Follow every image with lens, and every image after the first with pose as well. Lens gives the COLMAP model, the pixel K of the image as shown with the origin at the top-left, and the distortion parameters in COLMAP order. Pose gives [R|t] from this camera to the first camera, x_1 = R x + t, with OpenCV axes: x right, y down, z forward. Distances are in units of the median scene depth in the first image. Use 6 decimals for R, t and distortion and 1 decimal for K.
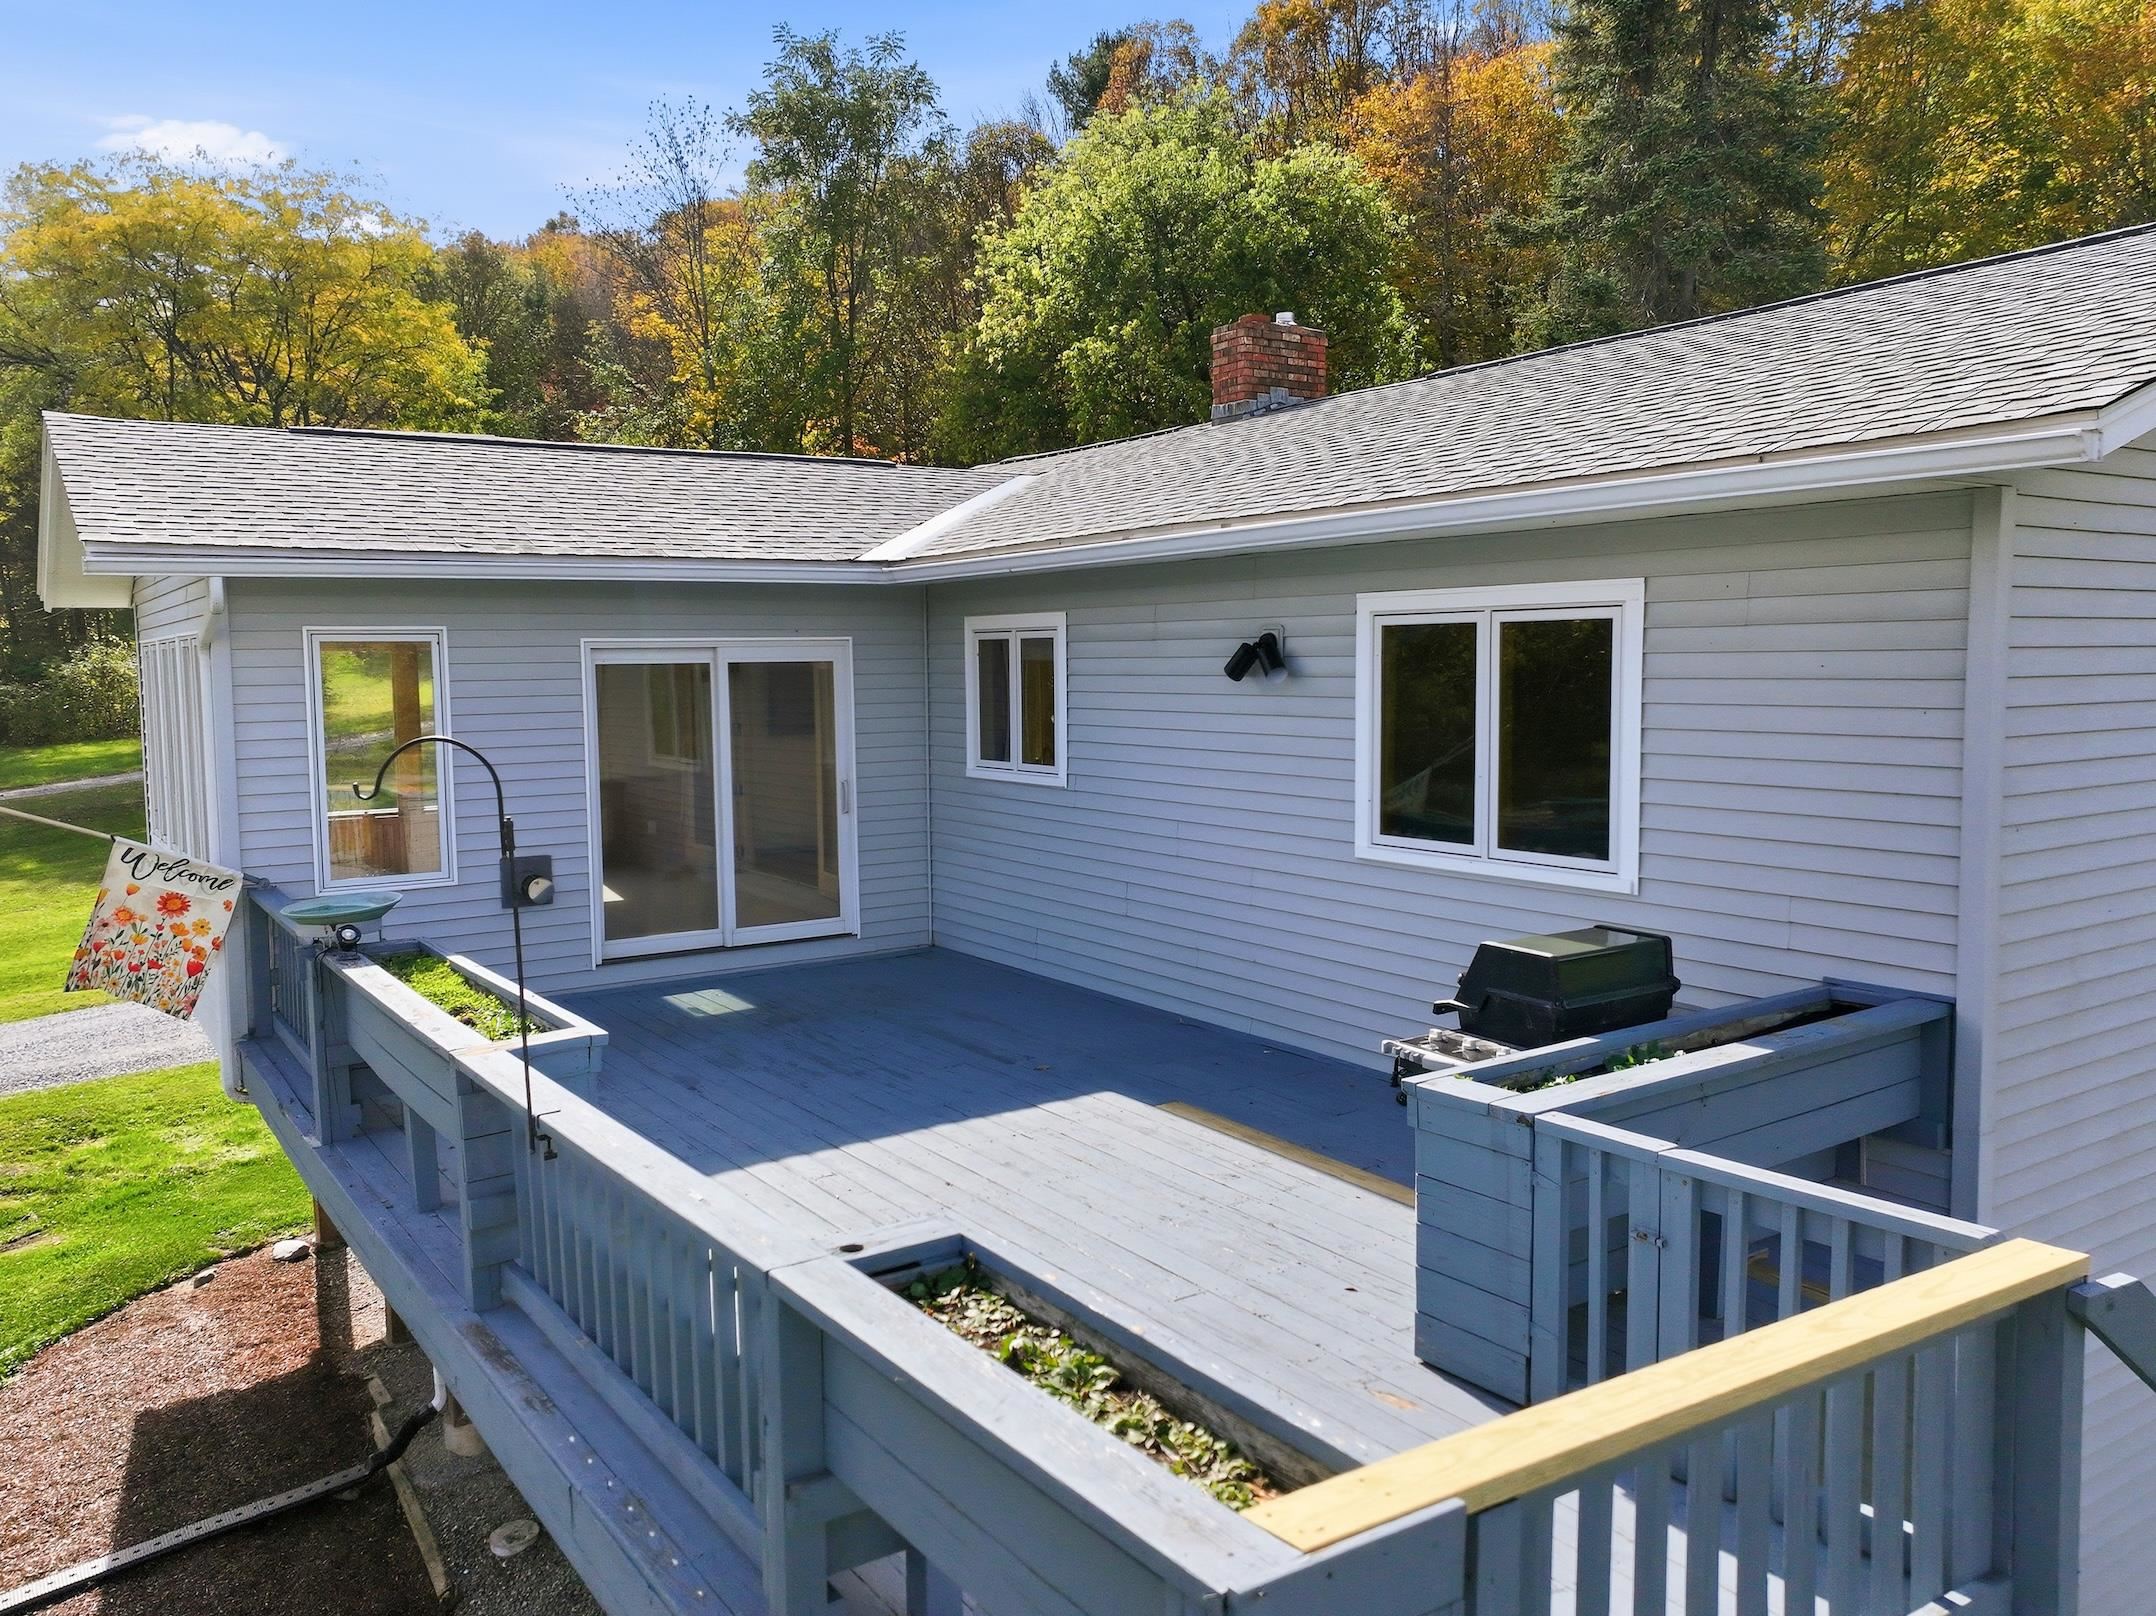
lens RADIAL K [[1629.0, 0, 1078.0], [0, 1629.0, 808.0], [0, 0, 1]] dist [-0.005858, -0.011165]
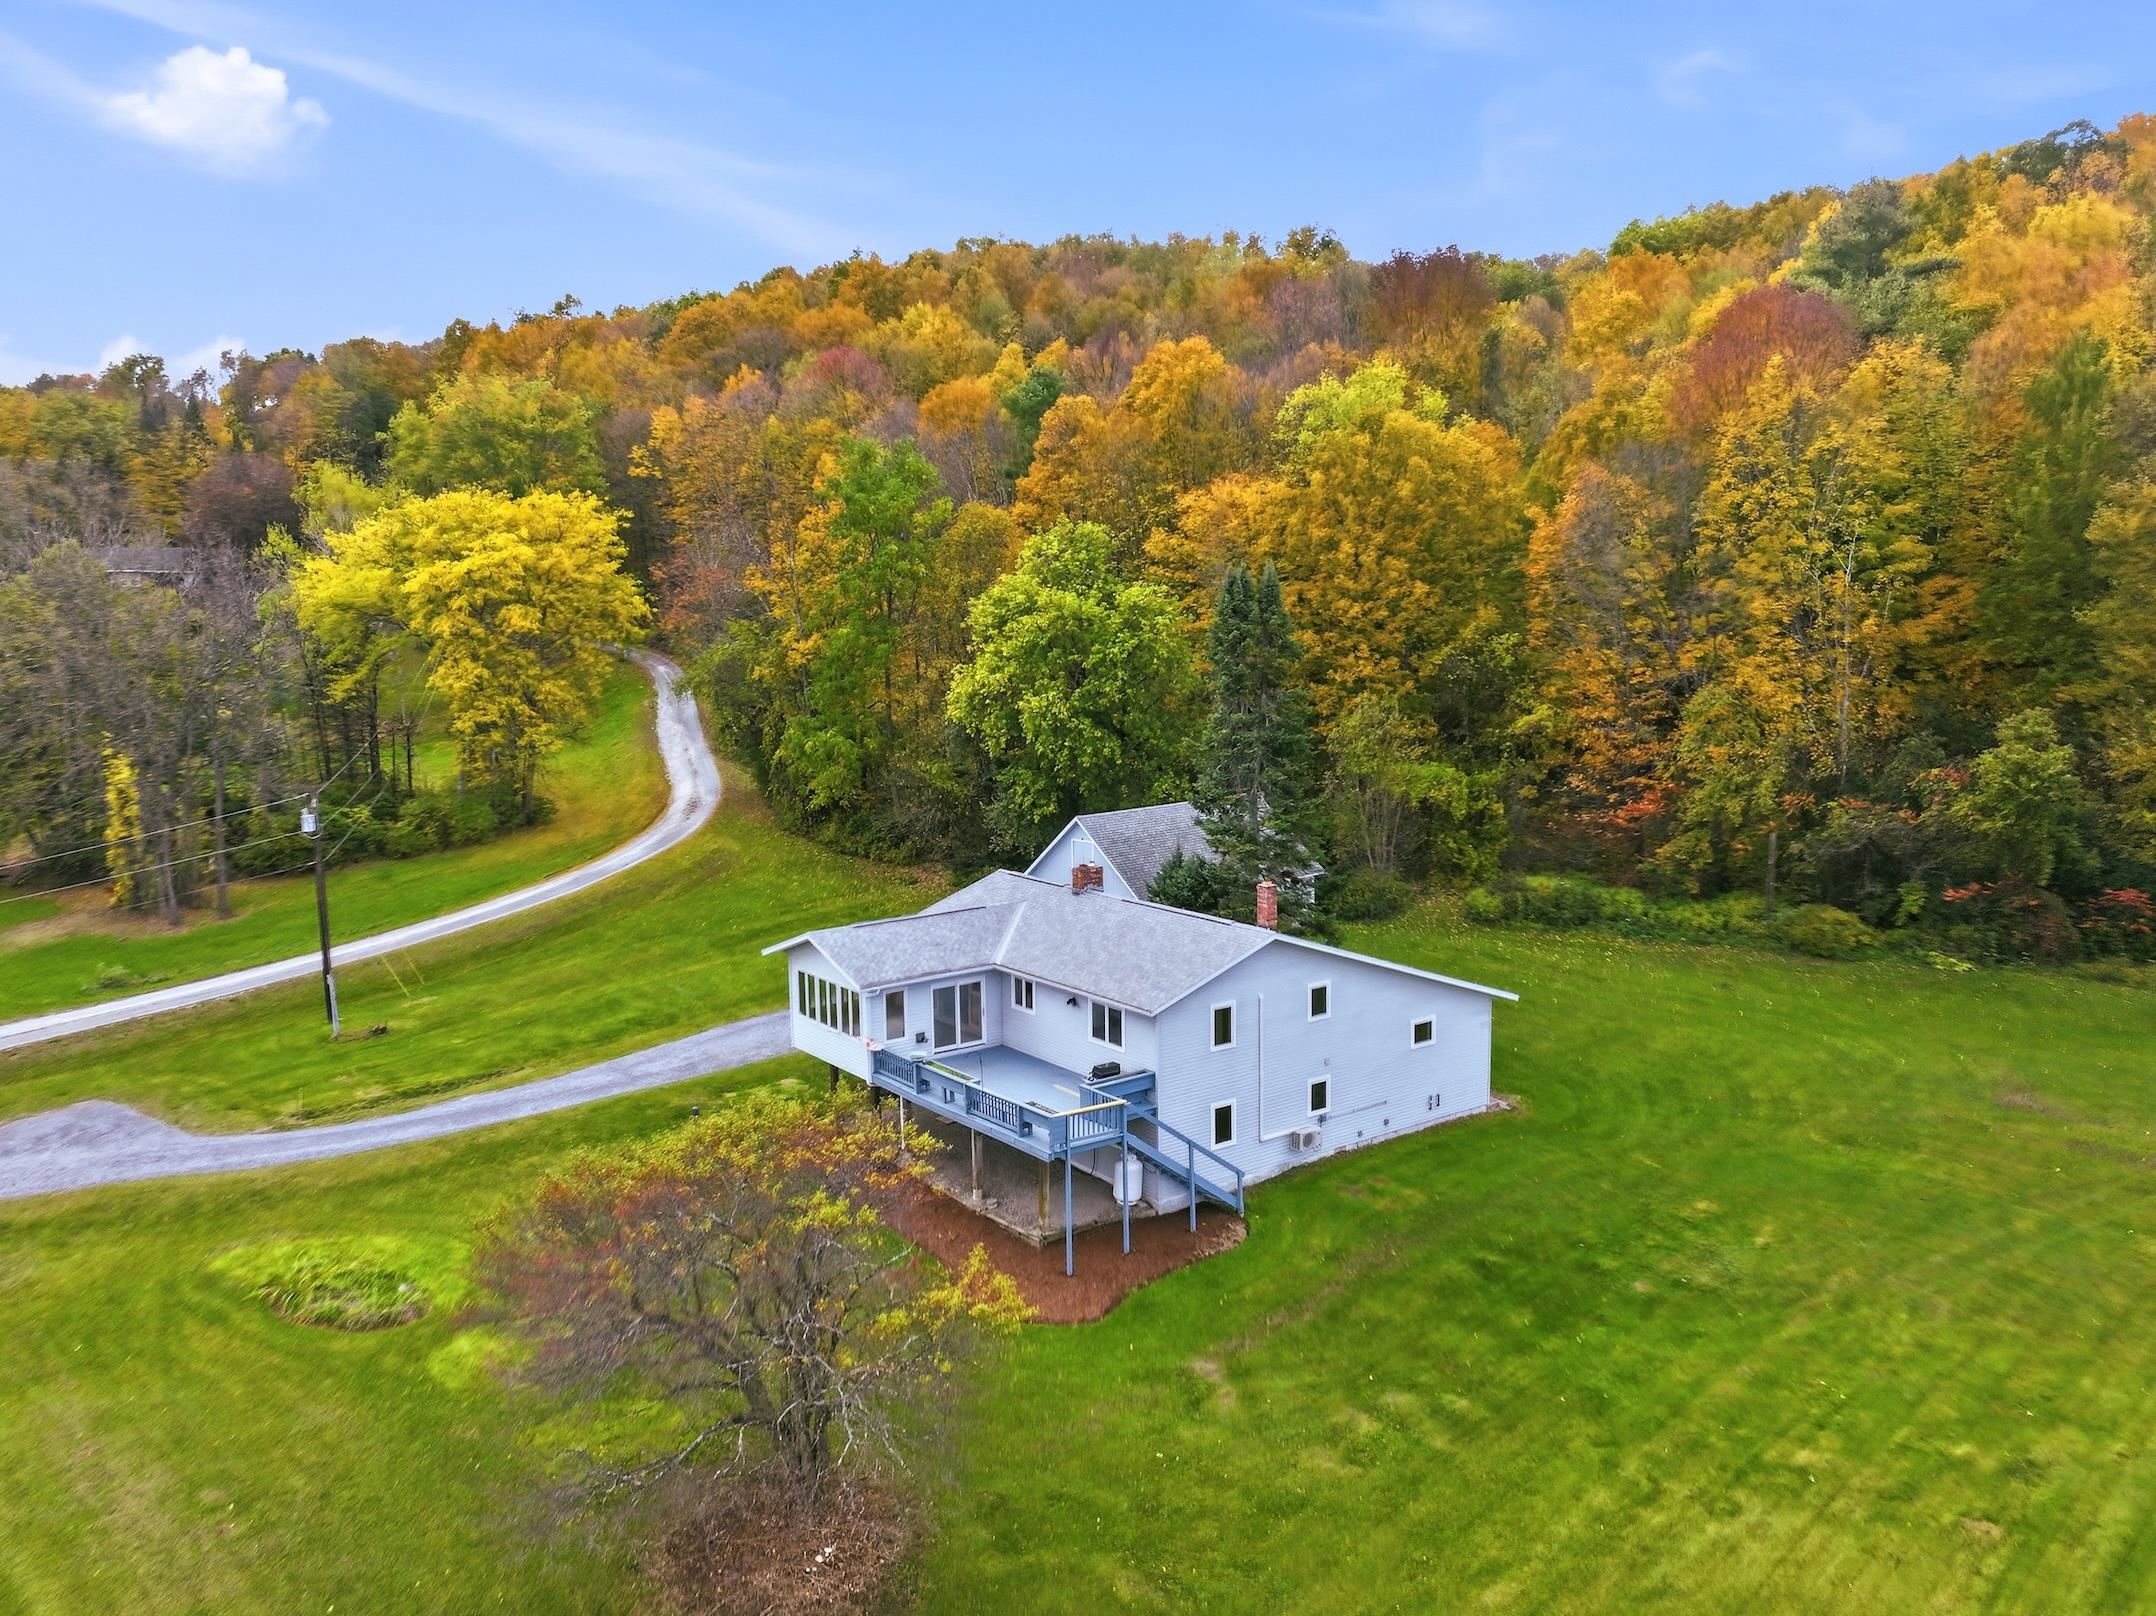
lens RADIAL K [[1629.0, 0, 1078.0], [0, 1629.0, 808.0], [0, 0, 1]] dist [-0.005858, -0.011165]
pose [[0.999174, -0.016289, 0.037234, -0.048033], [0.014805, 0.999099, 0.039777, -0.766030], [-0.037848, -0.039193, 0.998515, -3.527728]]
